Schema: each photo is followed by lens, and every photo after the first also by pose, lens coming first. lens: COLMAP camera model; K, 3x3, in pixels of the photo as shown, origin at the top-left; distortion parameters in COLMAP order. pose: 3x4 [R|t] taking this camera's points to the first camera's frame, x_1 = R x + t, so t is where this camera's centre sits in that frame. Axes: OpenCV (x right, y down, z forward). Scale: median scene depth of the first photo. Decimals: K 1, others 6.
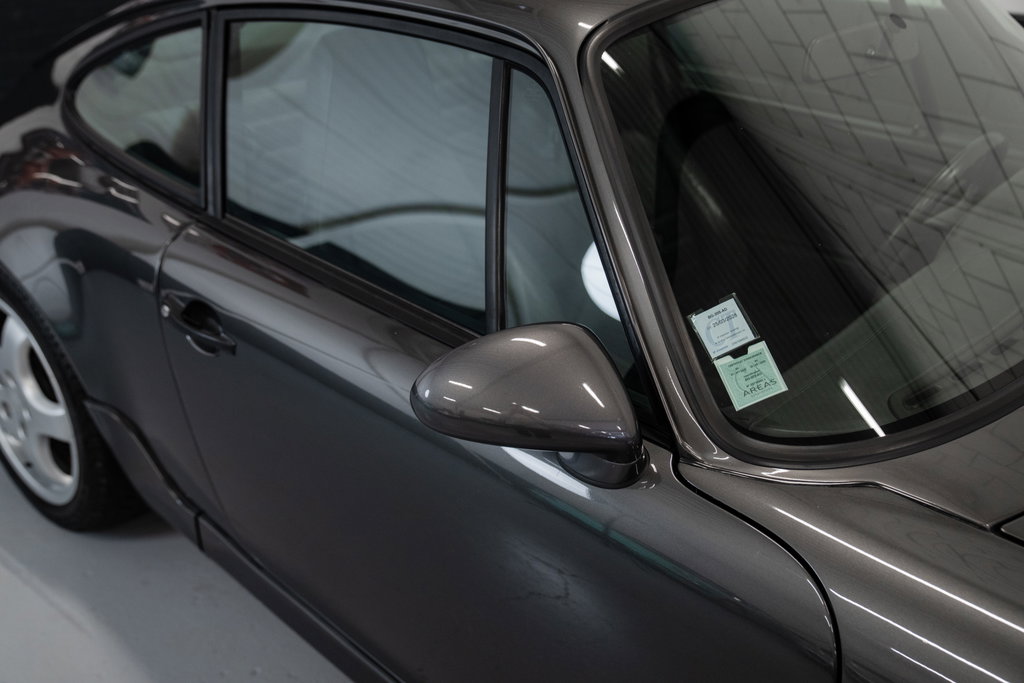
lens RADIAL K [[1056.7, 0, 513.3], [0, 1056.7, 342.9], [0, 0, 1]] dist [0.056062, 0.000000]
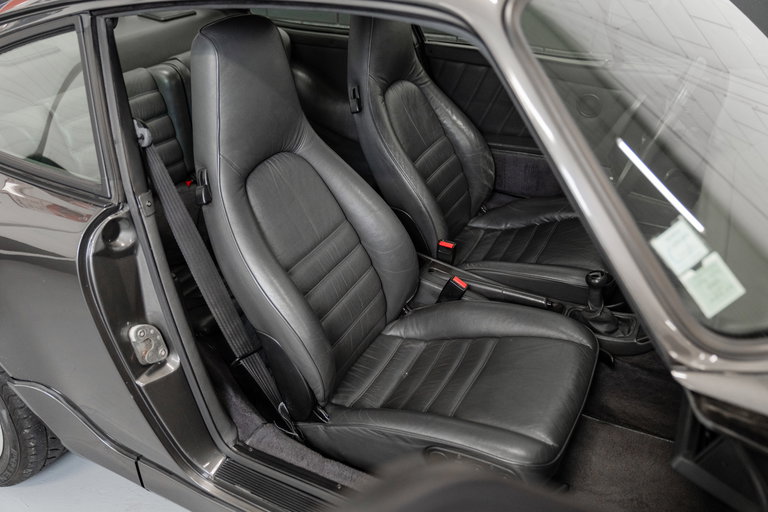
lens RADIAL K [[707.1, 0, 382.1], [0, 707.1, 254.5], [0, 0, 1]] dist [0.002154, 0.000000]
pose [[0.960225, -0.164994, 0.225264, -0.178458], [0.153776, 0.985859, 0.066594, -0.066627], [-0.233066, -0.029305, 0.972019, 0.205201]]
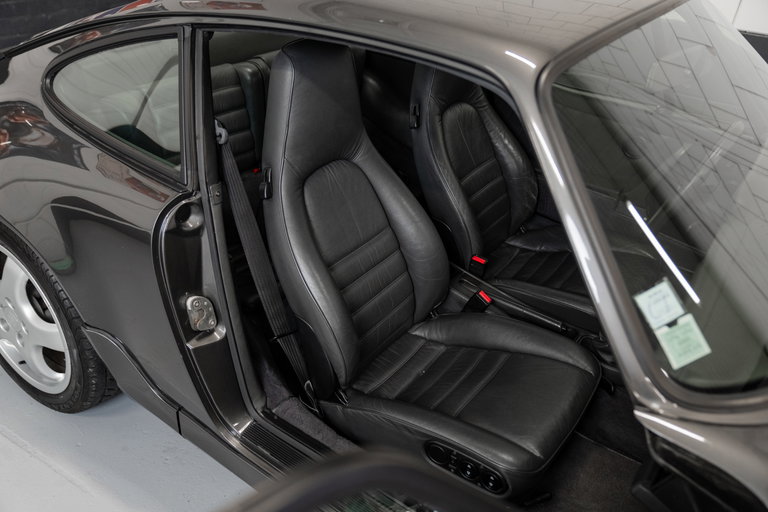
lens RADIAL K [[695.6, 0, 380.9], [0, 695.6, 255.7], [0, 0, 1]] dist [-0.020787, 0.021630]
pose [[0.988655, -0.029872, 0.147203, -0.169260], [0.018357, 0.996708, 0.078968, -0.093543], [-0.149077, -0.075370, 0.985949, 0.126695]]
